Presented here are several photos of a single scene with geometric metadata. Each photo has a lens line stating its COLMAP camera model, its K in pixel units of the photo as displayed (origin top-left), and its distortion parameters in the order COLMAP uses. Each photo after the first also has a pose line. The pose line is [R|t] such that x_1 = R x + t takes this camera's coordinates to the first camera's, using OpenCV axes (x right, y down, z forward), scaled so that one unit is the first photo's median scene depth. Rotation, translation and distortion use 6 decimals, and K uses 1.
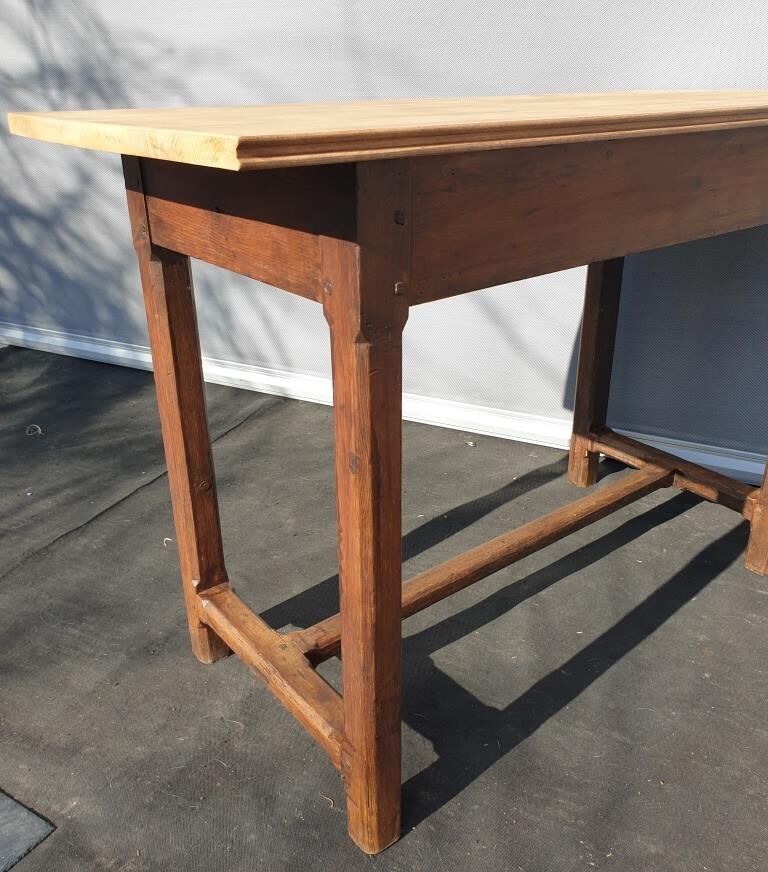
lens RADIAL K [[798.3, 0, 384.0], [0, 798.3, 436.0], [0, 0, 1]] dist [0.019886, -0.020247]
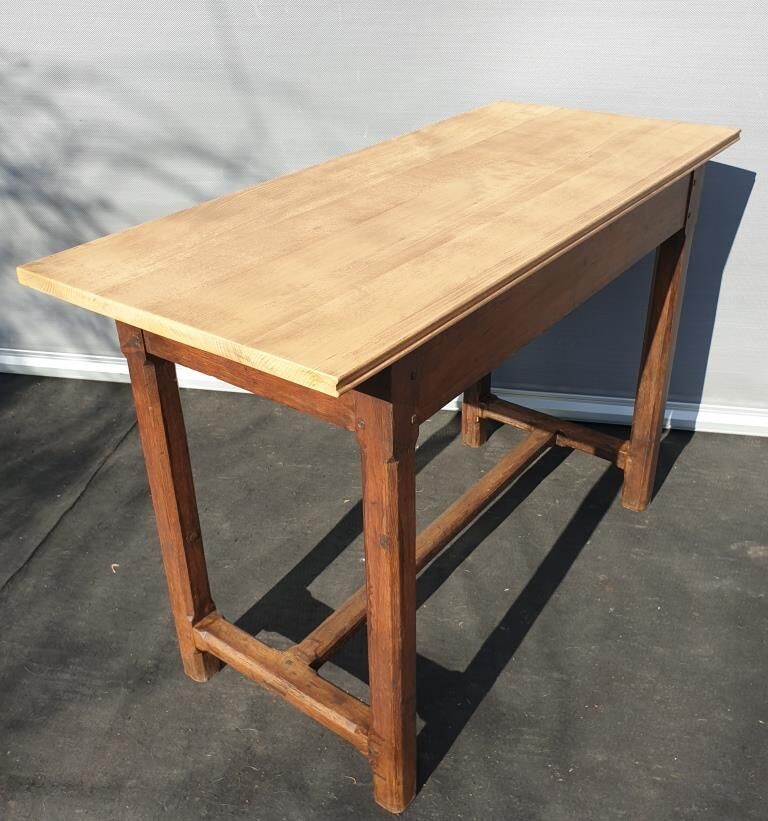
lens RADIAL K [[878.0, 0, 383.2], [0, 878.0, 386.0], [0, 0, 1]] dist [0.005806, -0.010253]
pose [[0.967361, -0.135173, 0.214338, -0.201327], [0.119432, 0.989212, 0.084824, -0.218992], [-0.223492, -0.056456, 0.973069, -0.253341]]
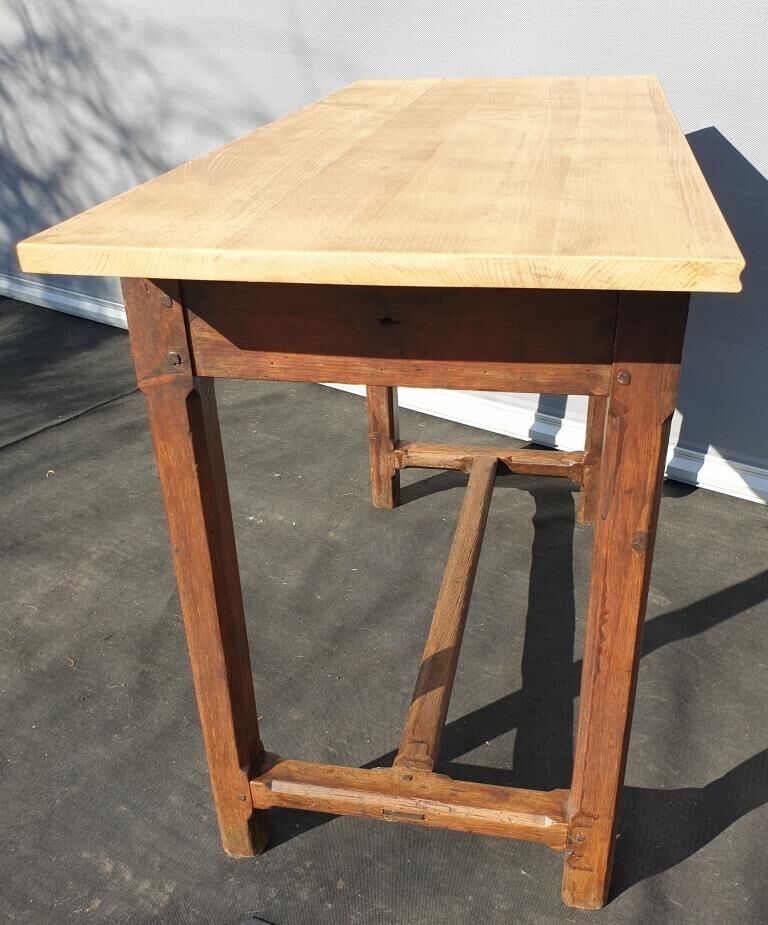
lens RADIAL K [[936.0, 0, 400.7], [0, 936.0, 524.1], [0, 0, 1]] dist [0.130159, -0.386815]
pose [[0.760448, -0.344239, 0.550653, -0.574749], [0.291267, 0.938668, 0.184569, -0.184128], [-0.580416, 0.020032, 0.814074, 0.136234]]
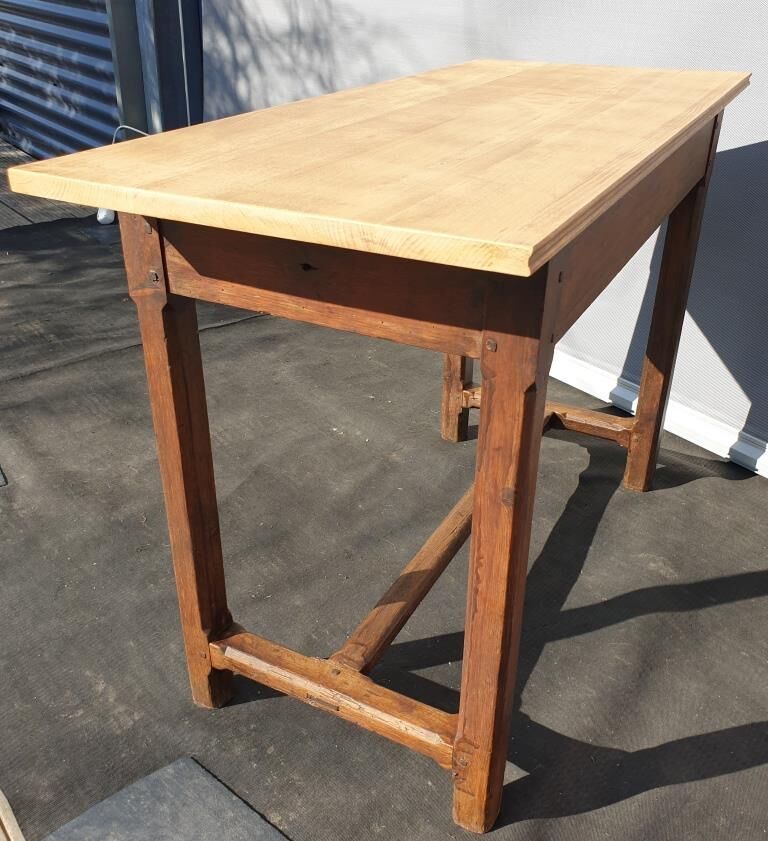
lens RADIAL K [[844.5, 0, 381.3], [0, 844.5, 434.6], [0, 0, 1]] dist [0.130765, -0.382644]
pose [[0.916896, -0.187777, 0.352196, -0.370306], [0.157794, 0.981069, 0.112271, -0.129943], [-0.366610, -0.047366, 0.929168, 0.000988]]
